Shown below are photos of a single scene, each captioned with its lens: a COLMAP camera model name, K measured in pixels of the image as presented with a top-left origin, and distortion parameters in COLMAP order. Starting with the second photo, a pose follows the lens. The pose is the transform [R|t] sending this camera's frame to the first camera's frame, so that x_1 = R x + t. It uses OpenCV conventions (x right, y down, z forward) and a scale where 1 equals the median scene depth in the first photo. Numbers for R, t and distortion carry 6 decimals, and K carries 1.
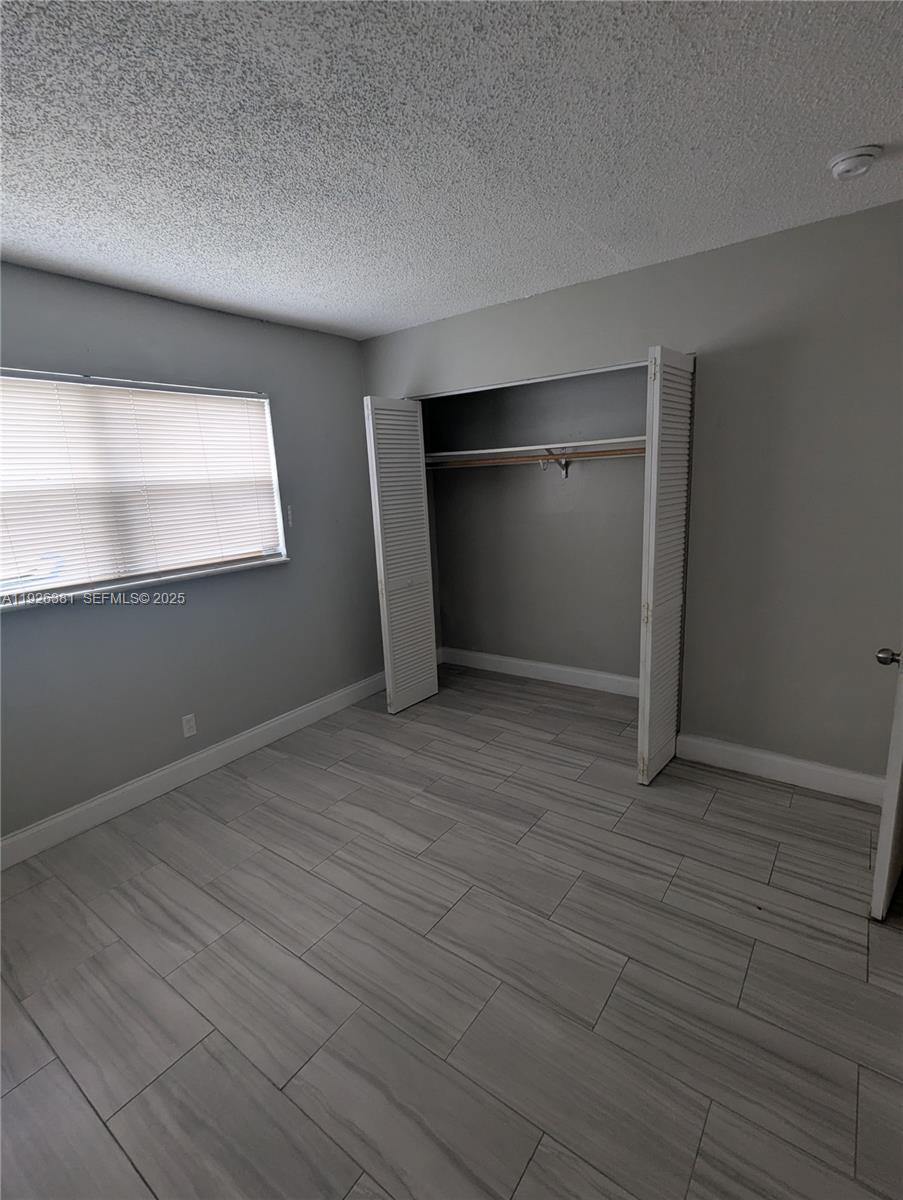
lens RADIAL K [[572.0, 0, 451.5], [0, 572.0, 600.0], [0, 0, 1]] dist [-0.000582, -0.000915]
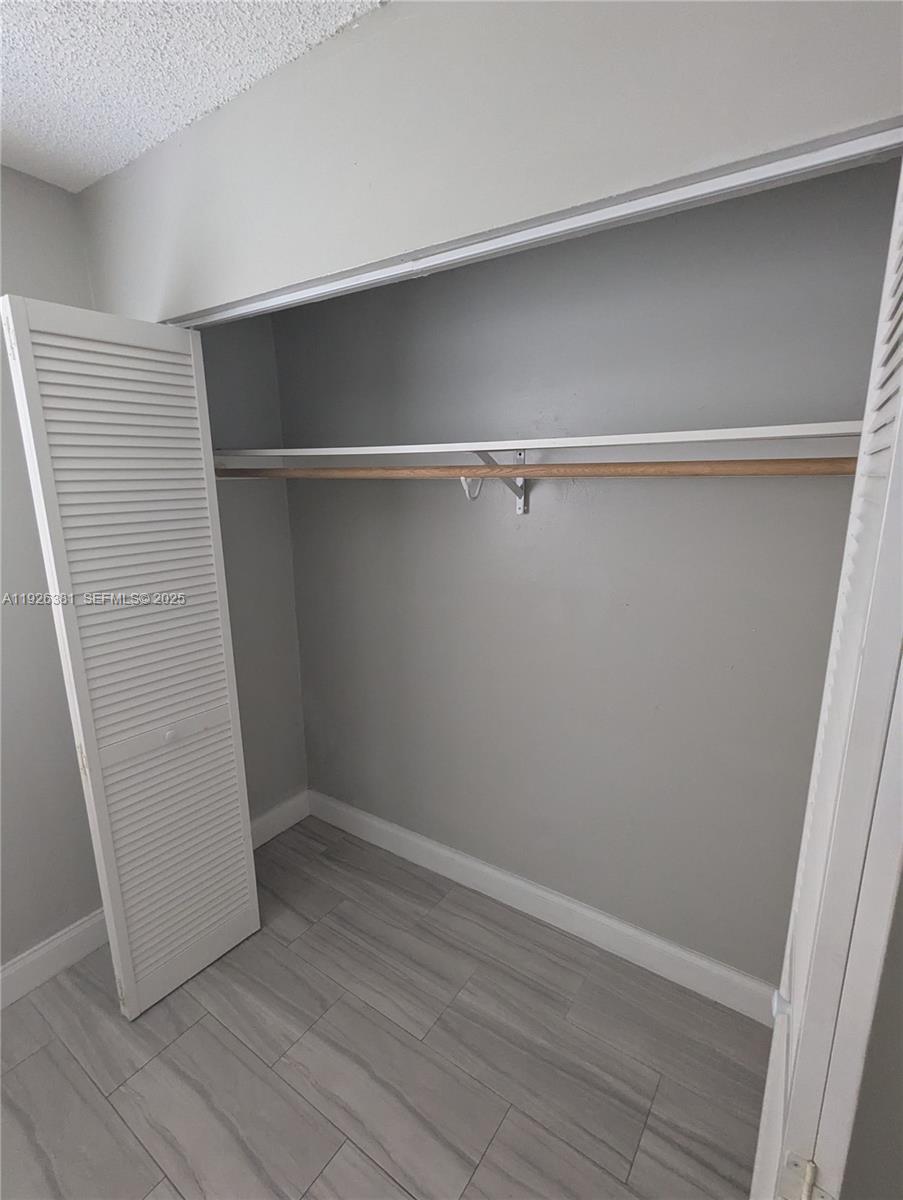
lens RADIAL K [[572.0, 0, 451.5], [0, 572.0, 600.0], [0, 0, 1]] dist [-0.000582, -0.000915]
pose [[0.998802, 0.033278, 0.035869, 0.125856], [-0.033132, 0.999440, -0.004678, -0.139204], [-0.036005, 0.003484, 0.999346, 0.530644]]
